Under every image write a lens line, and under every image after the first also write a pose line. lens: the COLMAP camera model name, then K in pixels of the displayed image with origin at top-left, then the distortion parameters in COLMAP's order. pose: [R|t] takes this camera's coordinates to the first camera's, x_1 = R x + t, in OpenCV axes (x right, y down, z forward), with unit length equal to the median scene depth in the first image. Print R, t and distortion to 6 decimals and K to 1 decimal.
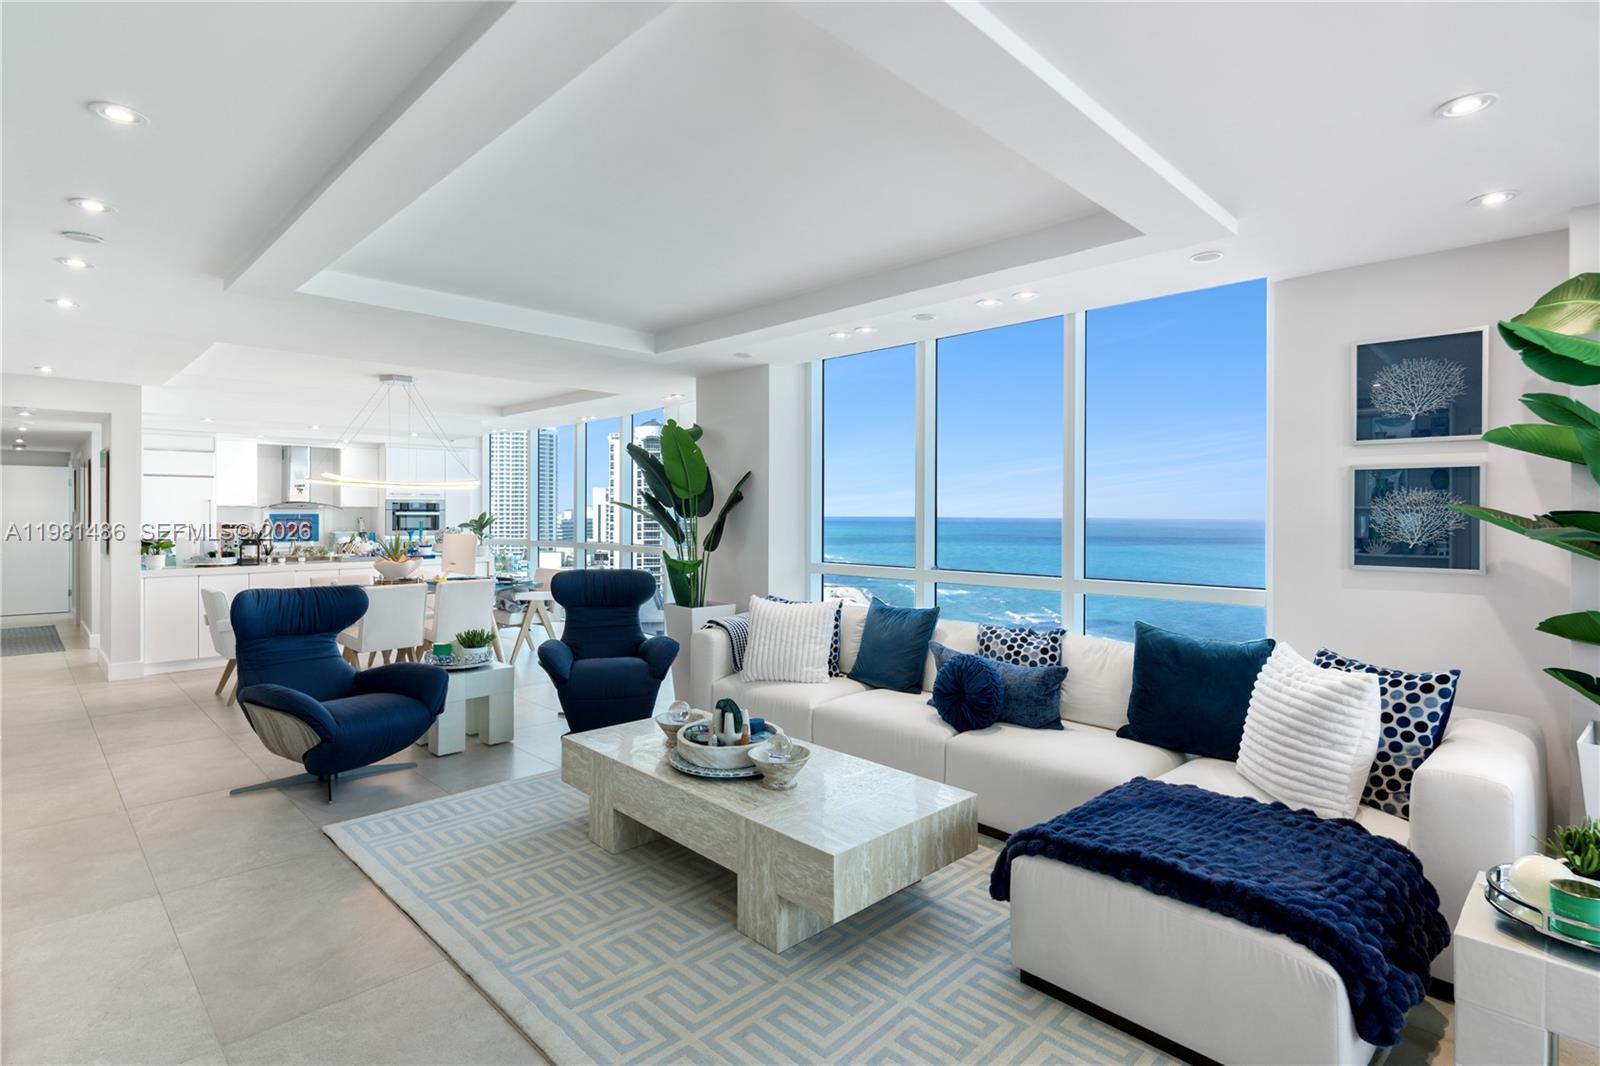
lens RADIAL K [[790.9, 0, 800.5], [0, 790.9, 509.3], [0, 0, 1]] dist [0.005229, 0.000247]
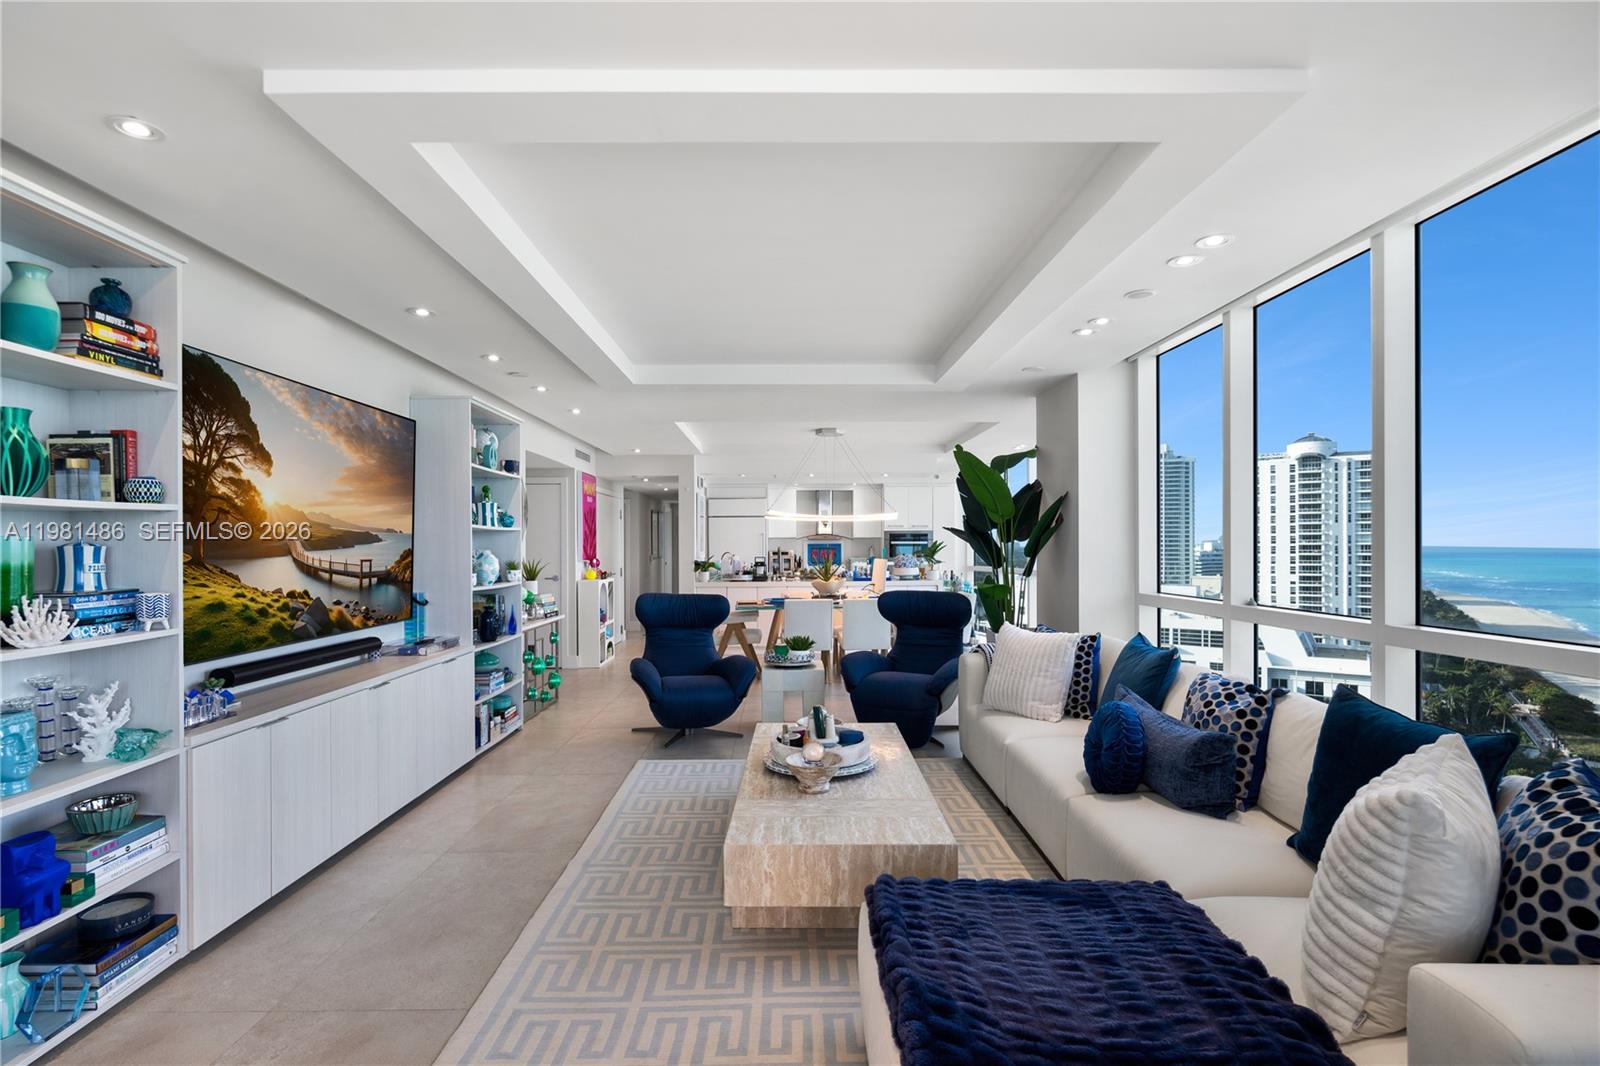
lens RADIAL K [[782.9, 0, 799.7], [0, 782.9, 545.1], [0, 0, 1]] dist [0.002009, -0.000077]
pose [[0.712429, -0.006715, -0.701712, 0.494873], [0.009852, 0.999951, 0.000434, 0.015728], [0.701675, -0.007222, 0.712461, 0.175591]]
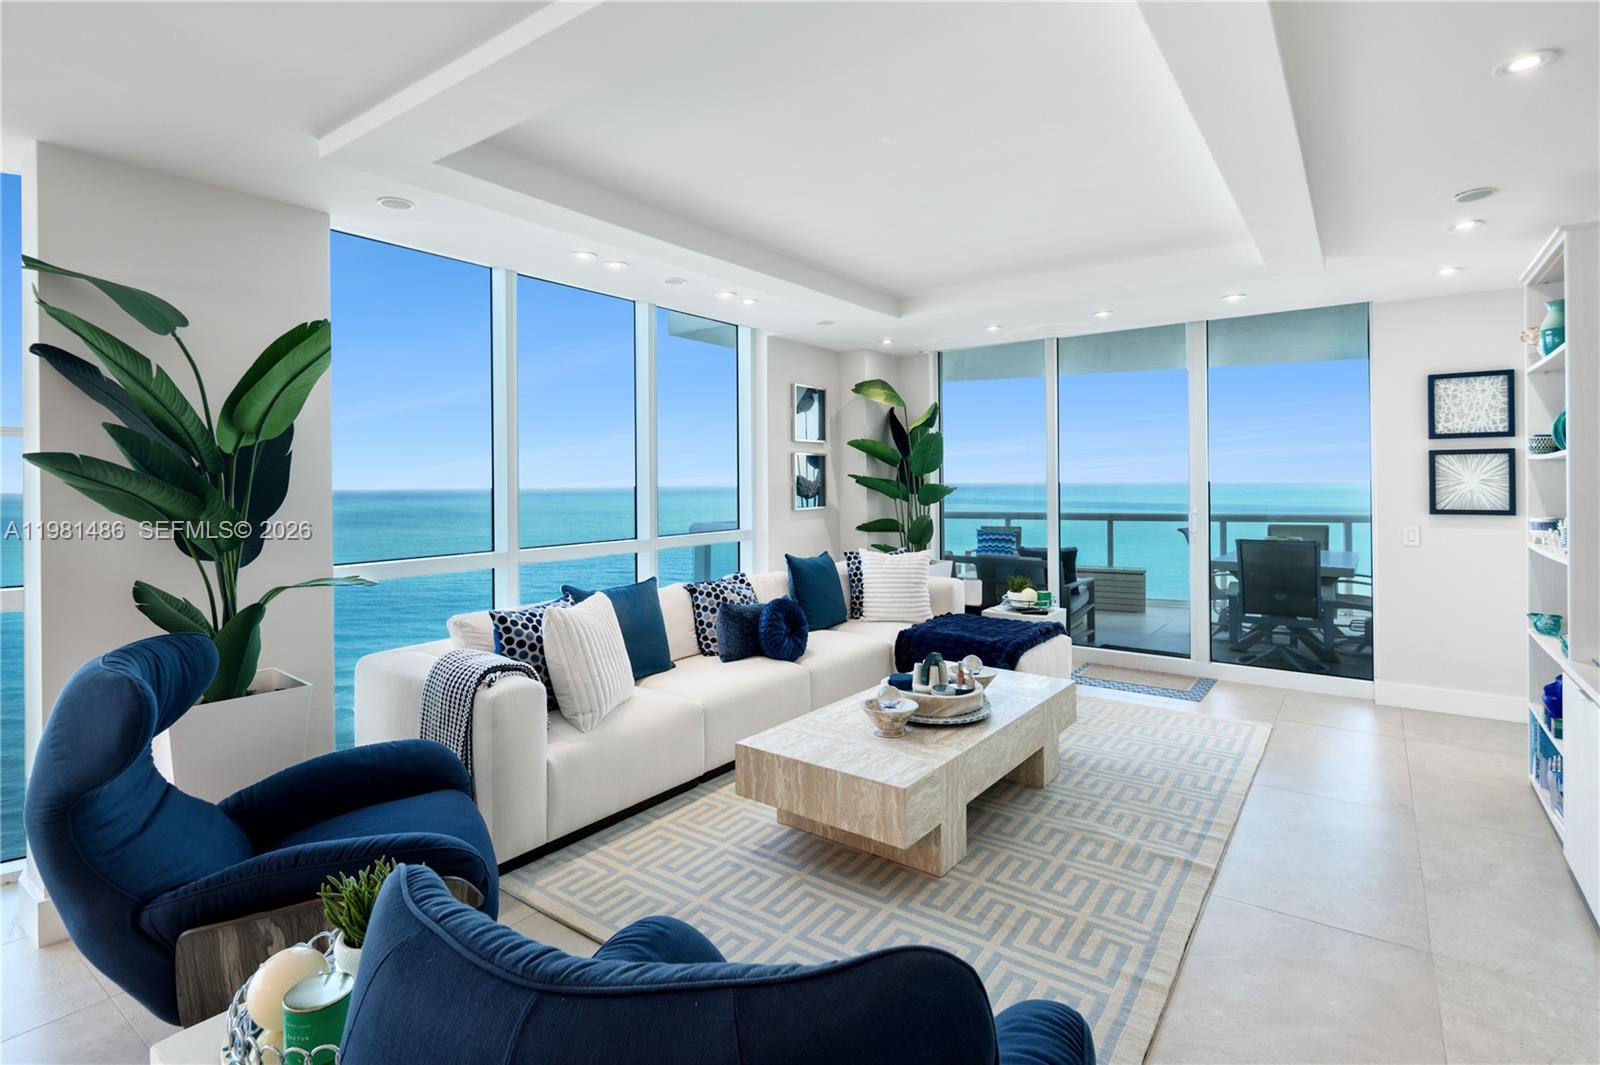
lens RADIAL K [[778.4, 0, 800.9], [0, 778.4, 466.4], [0, 0, 1]] dist [0.027014, 0.000059]
pose [[-0.148608, -0.005675, 0.988880, -0.875113], [-0.006517, 0.999967, 0.004759, -0.018331], [-0.988875, -0.005737, -0.148640, 1.045544]]
